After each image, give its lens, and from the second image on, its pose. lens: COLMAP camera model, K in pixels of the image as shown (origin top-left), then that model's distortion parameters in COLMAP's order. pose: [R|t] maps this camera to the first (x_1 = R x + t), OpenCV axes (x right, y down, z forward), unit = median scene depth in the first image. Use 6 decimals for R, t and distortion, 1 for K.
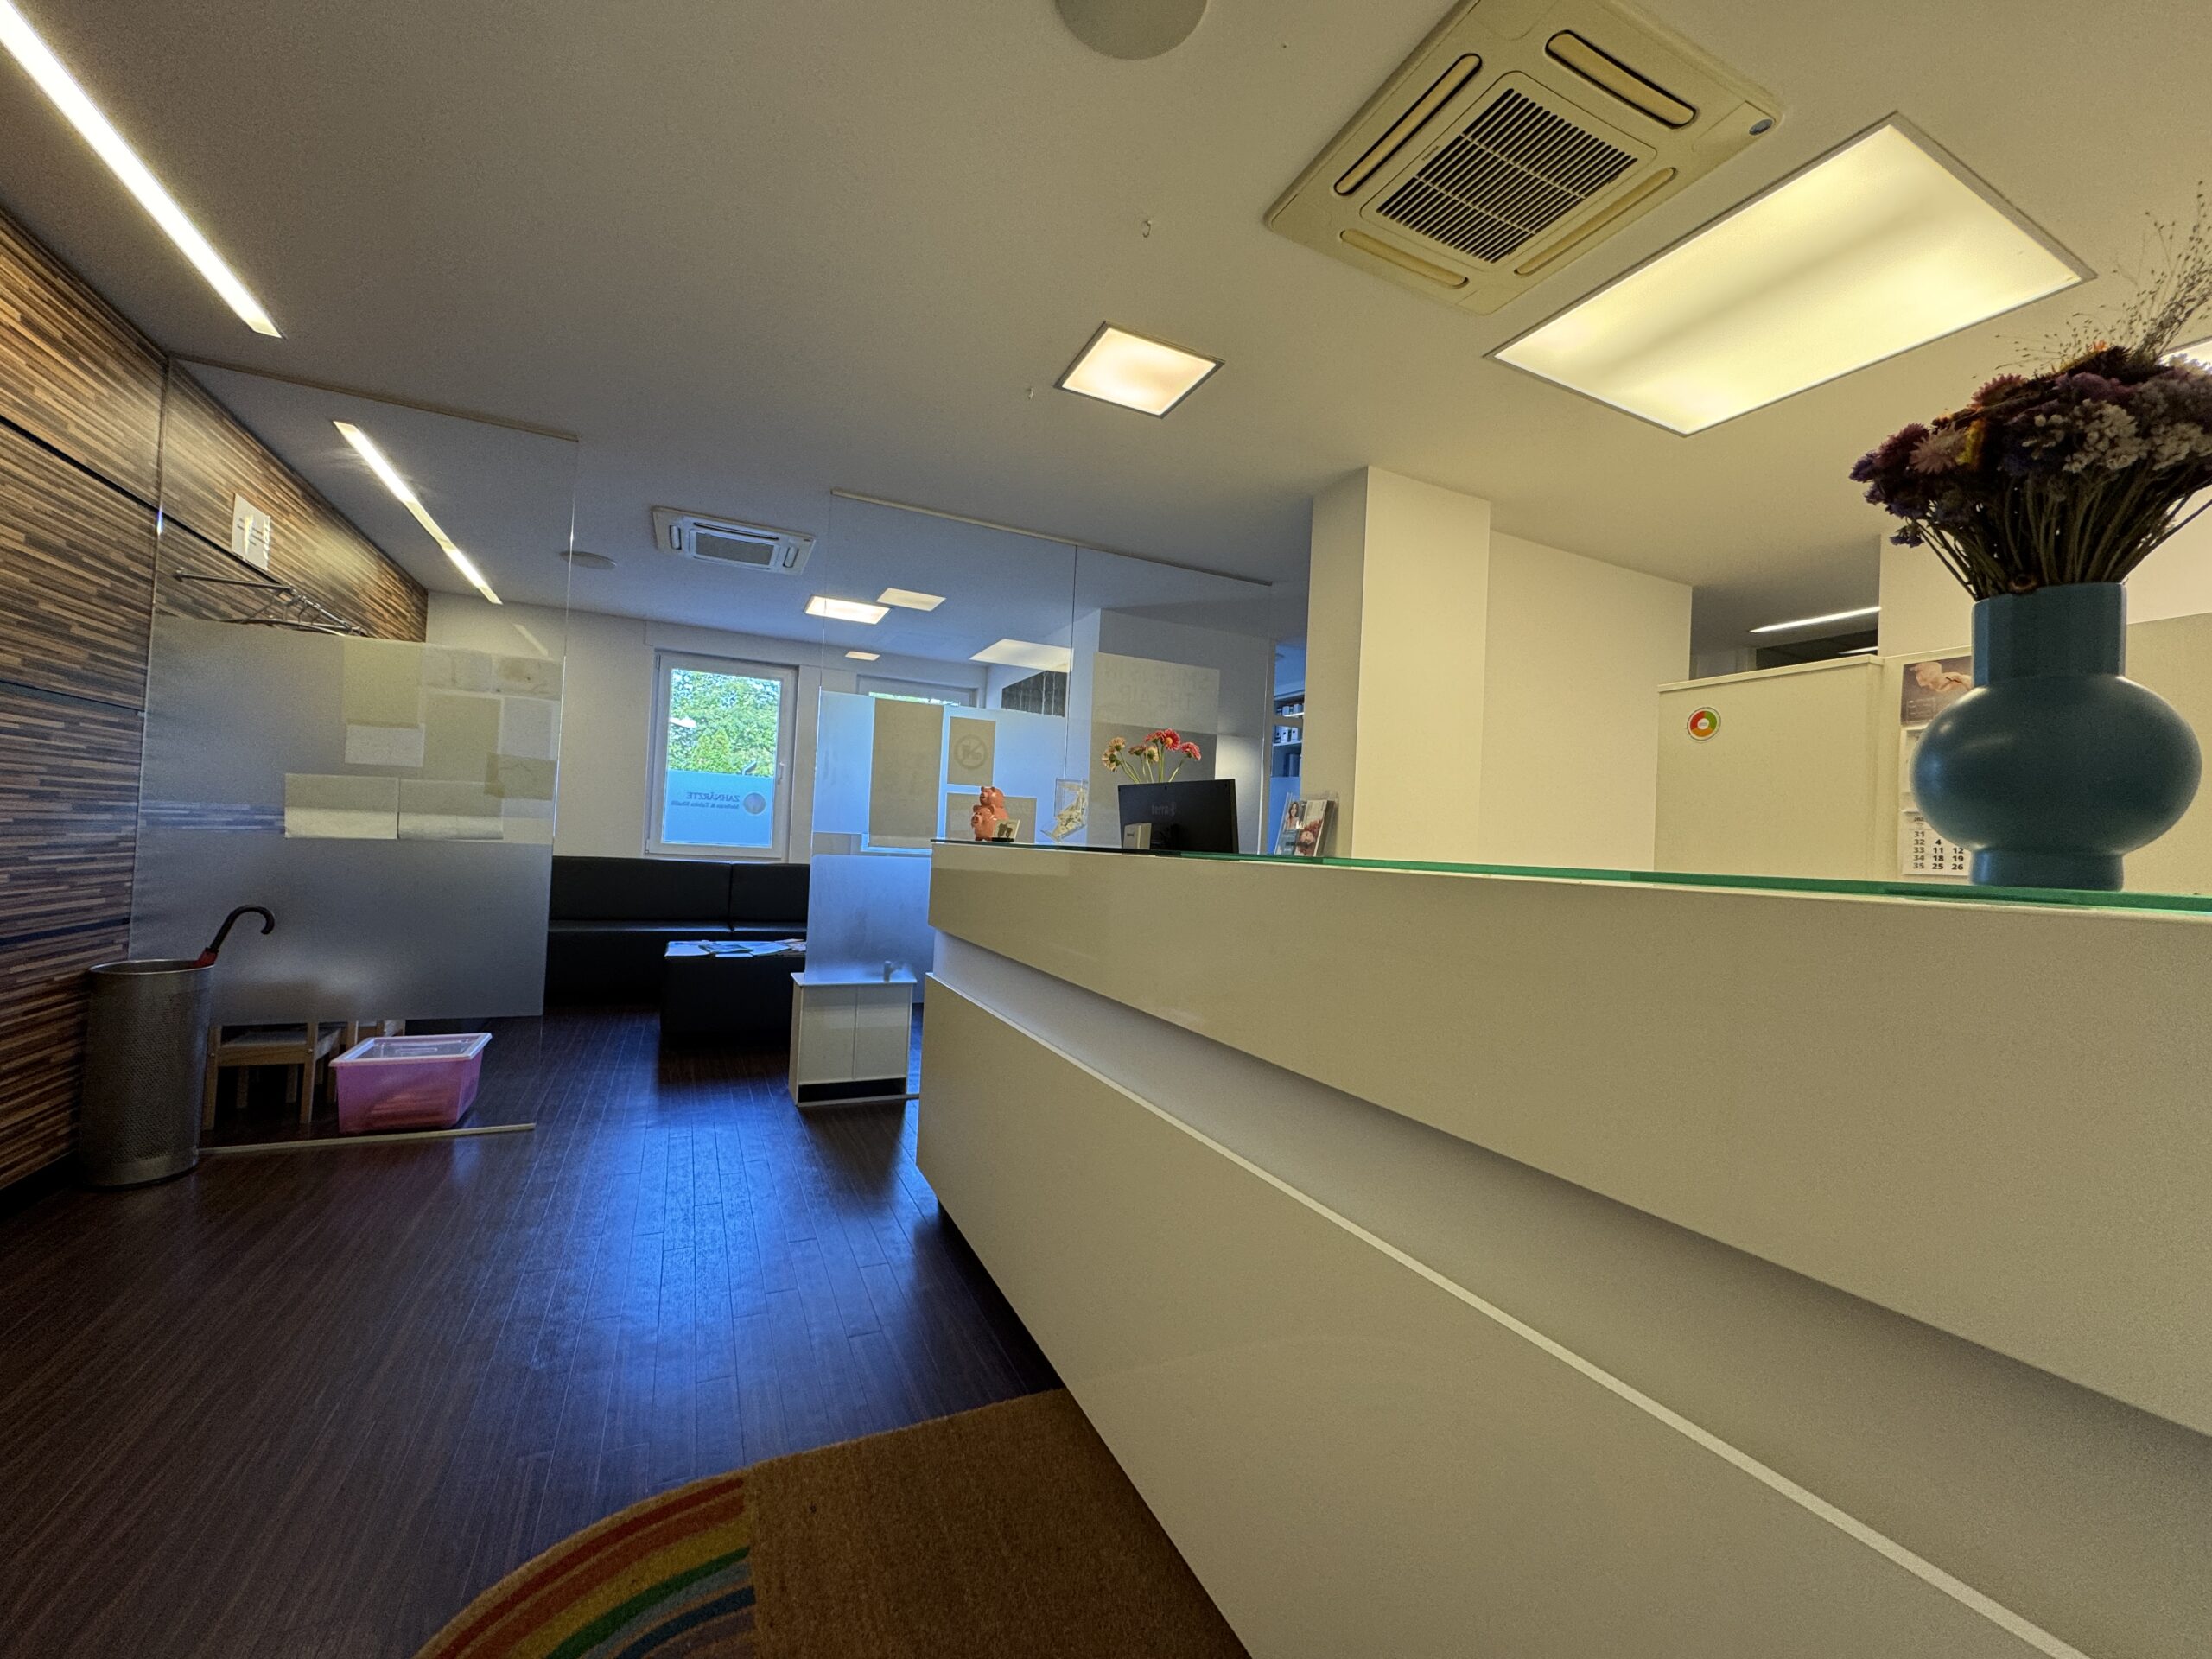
lens RADIAL K [[881.4, 0, 1106.0], [0, 881.4, 829.5], [0, 0, 1]] dist [-0.002301, -0.000175]
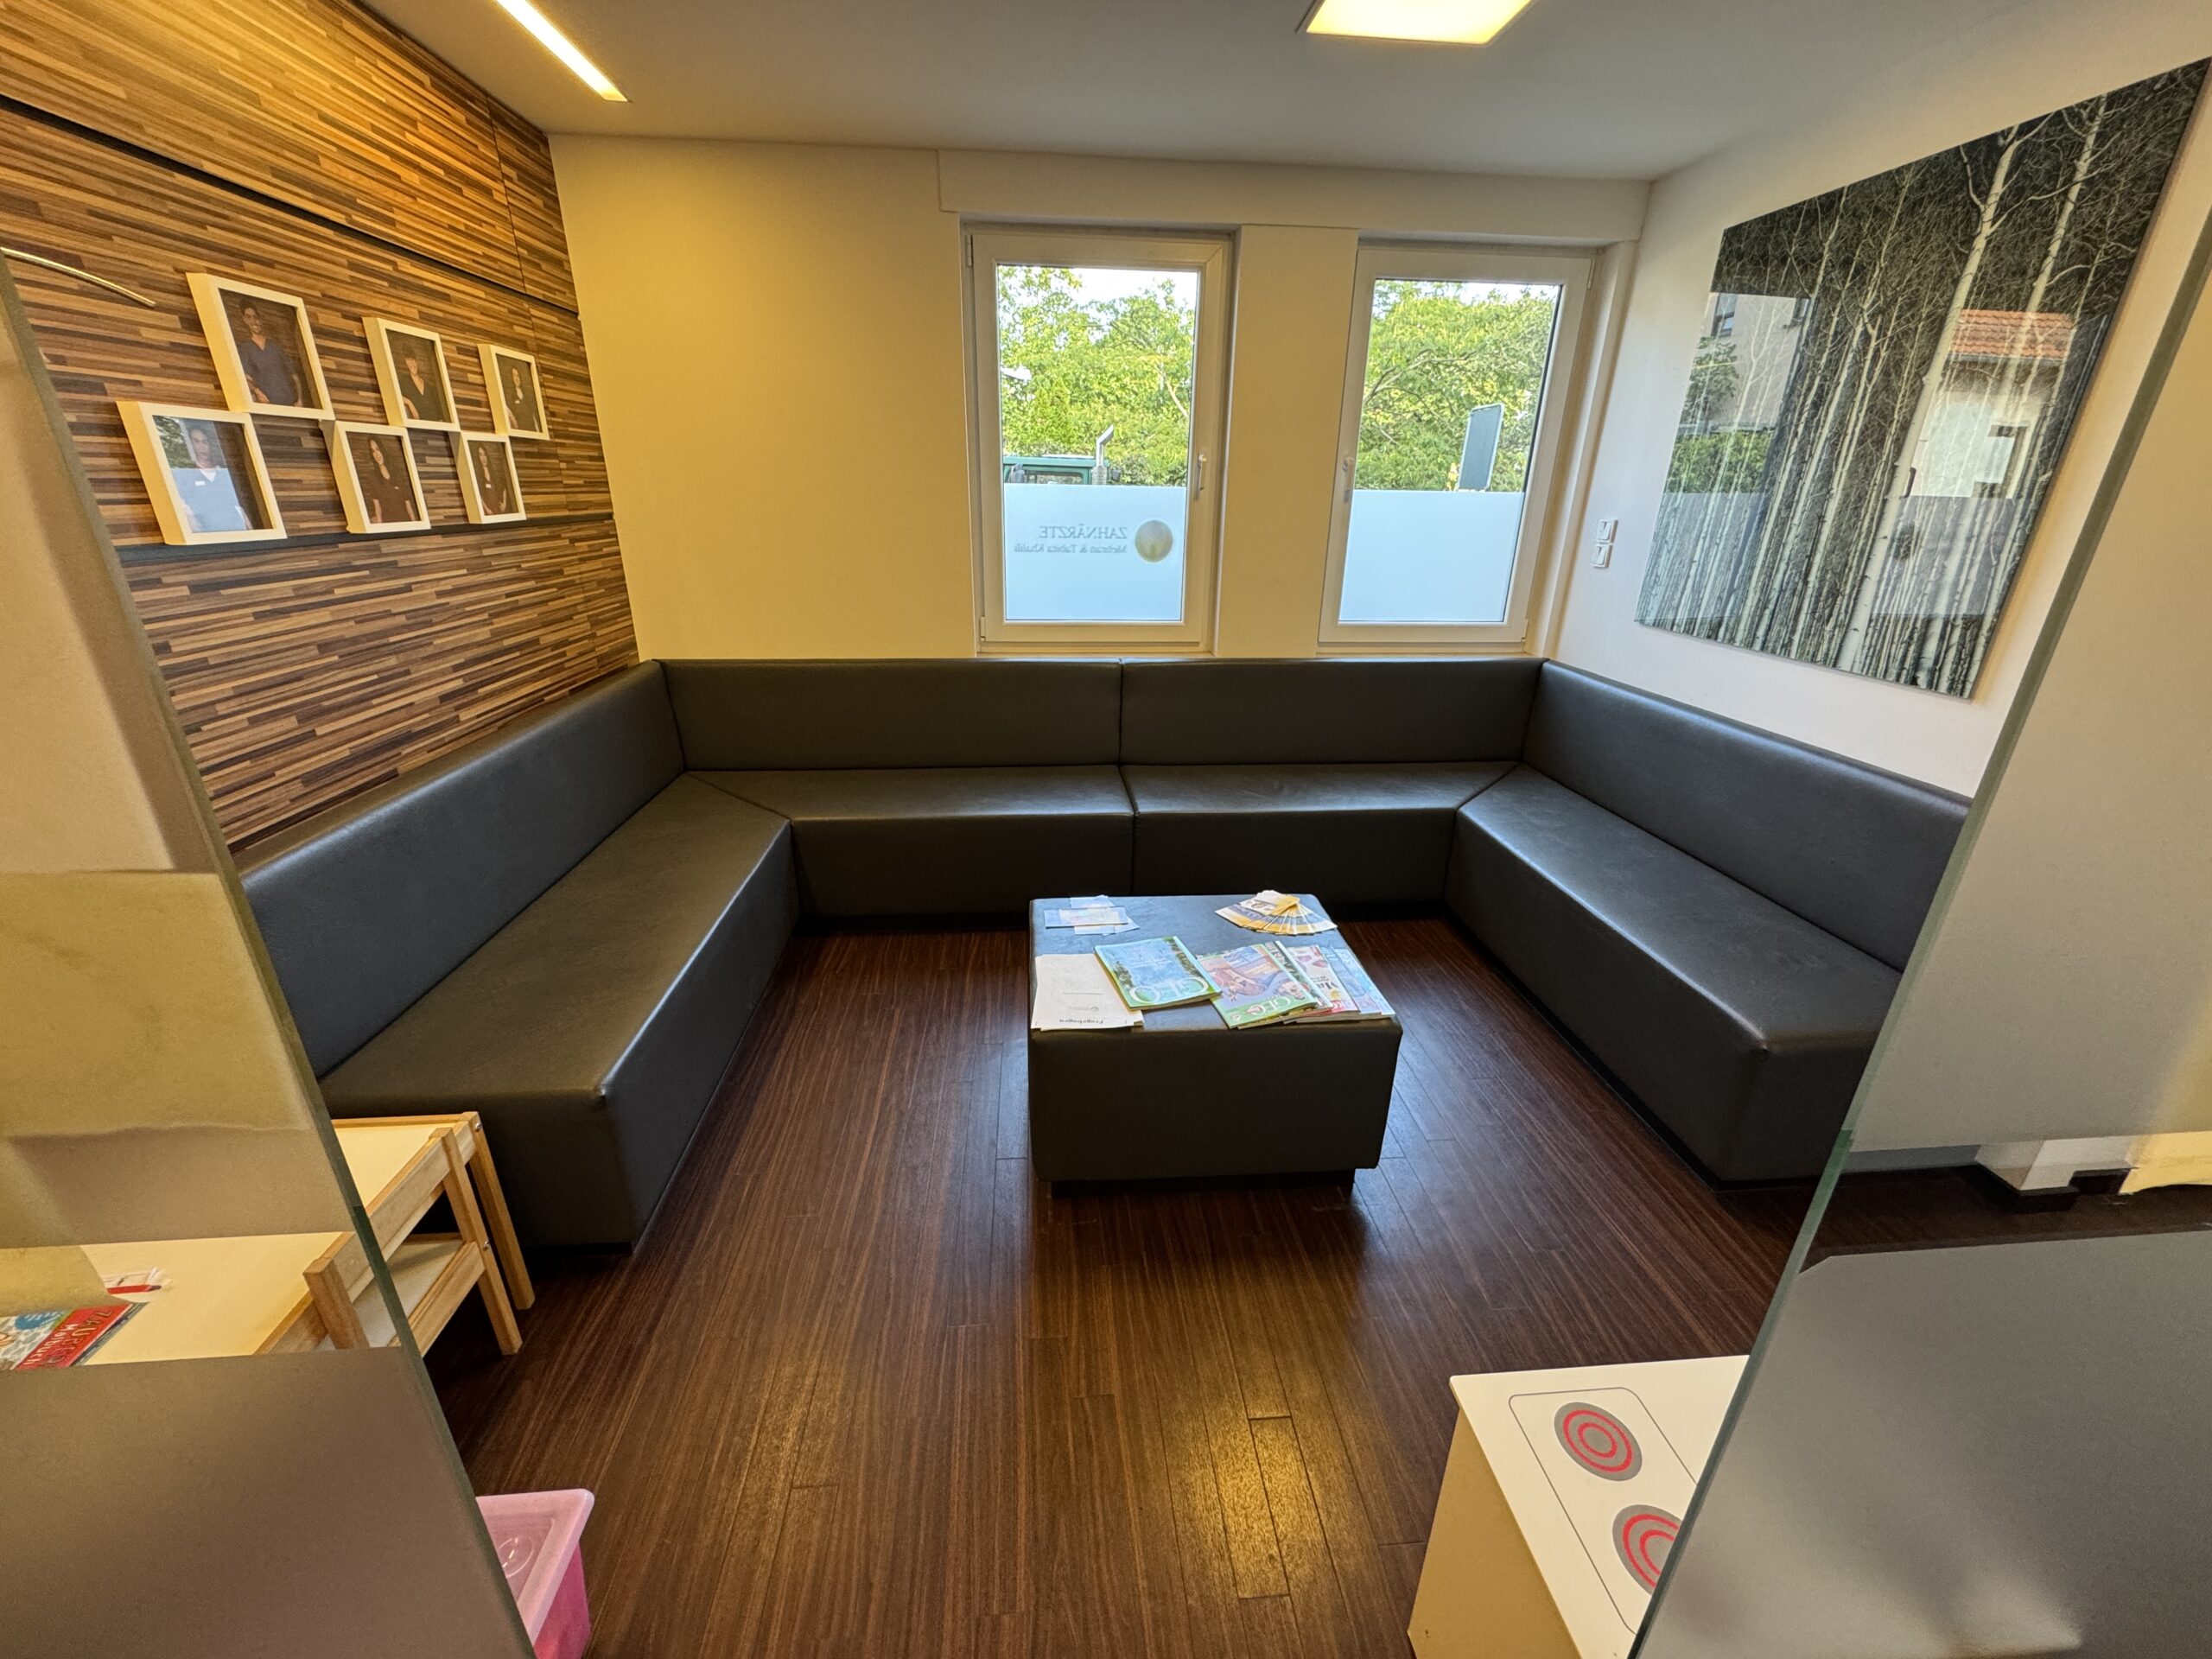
lens RADIAL K [[881.4, 0, 1106.0], [0, 881.4, 829.5], [0, 0, 1]] dist [-0.002301, -0.000175]
pose [[0.935220, 0.096346, -0.340707, -0.248623], [0.037307, 0.930095, 0.365420, -0.069347], [0.352097, -0.354459, 0.866249, 0.508156]]
